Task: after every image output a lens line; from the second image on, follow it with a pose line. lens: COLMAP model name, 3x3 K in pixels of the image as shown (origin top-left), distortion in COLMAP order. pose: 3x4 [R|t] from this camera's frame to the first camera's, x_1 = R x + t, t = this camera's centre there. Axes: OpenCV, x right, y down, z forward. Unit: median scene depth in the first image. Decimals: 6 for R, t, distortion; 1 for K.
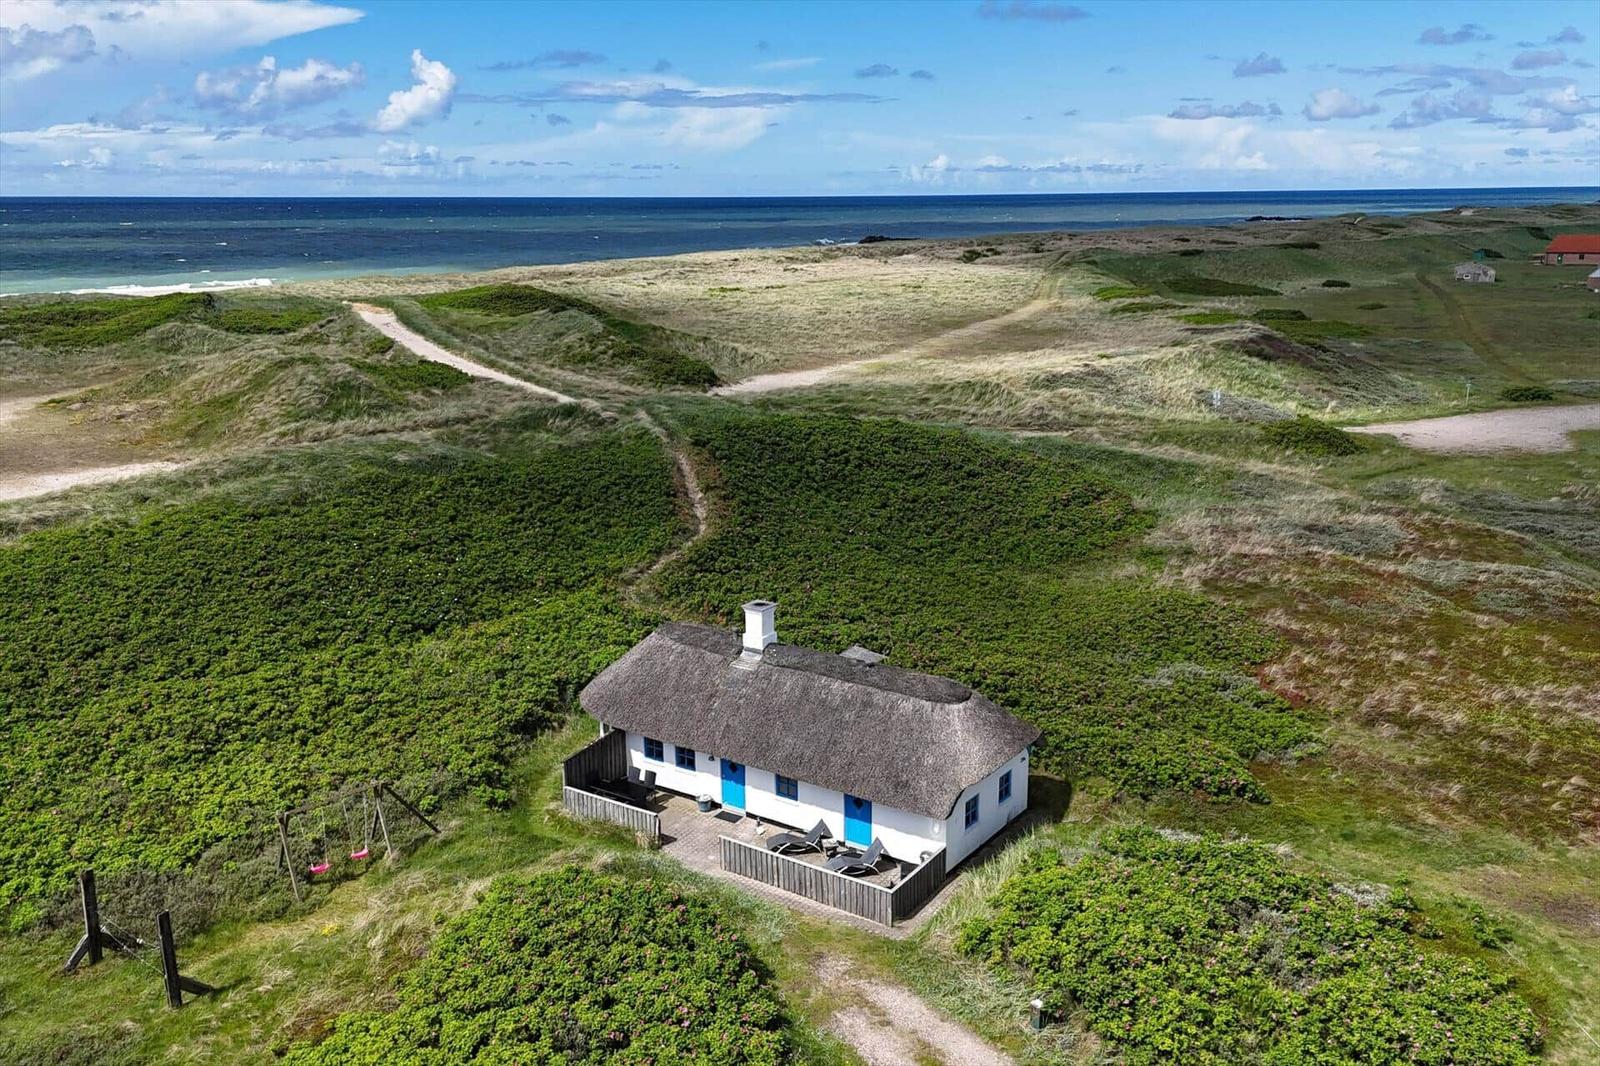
lens RADIAL K [[1395.9, 0, 844.8], [0, 1395.9, 529.8], [0, 0, 1]] dist [0.083662, -0.100510]
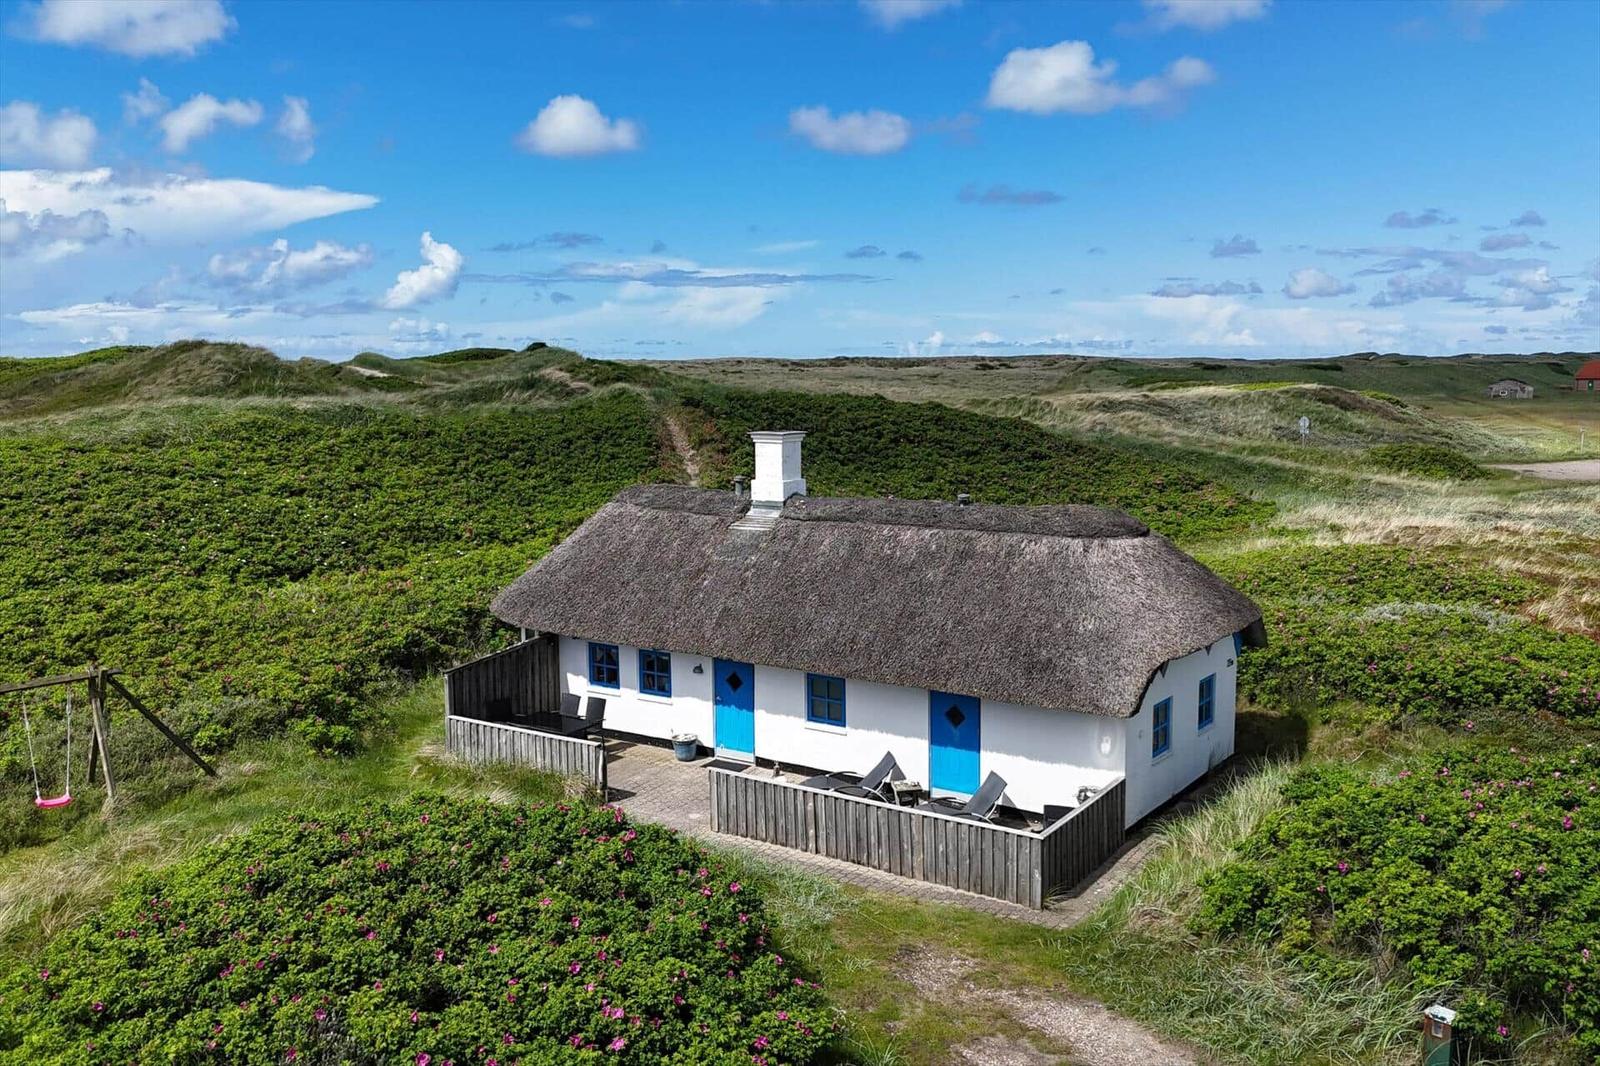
lens RADIAL K [[1395.9, 0, 844.8], [0, 1395.9, 529.8], [0, 0, 1]] dist [0.083662, -0.100510]
pose [[0.999999, 0.000862, 0.000705, -0.034363], [-0.000773, 0.992958, -0.118464, 0.181913], [-0.000802, 0.118463, 0.992958, 0.417426]]
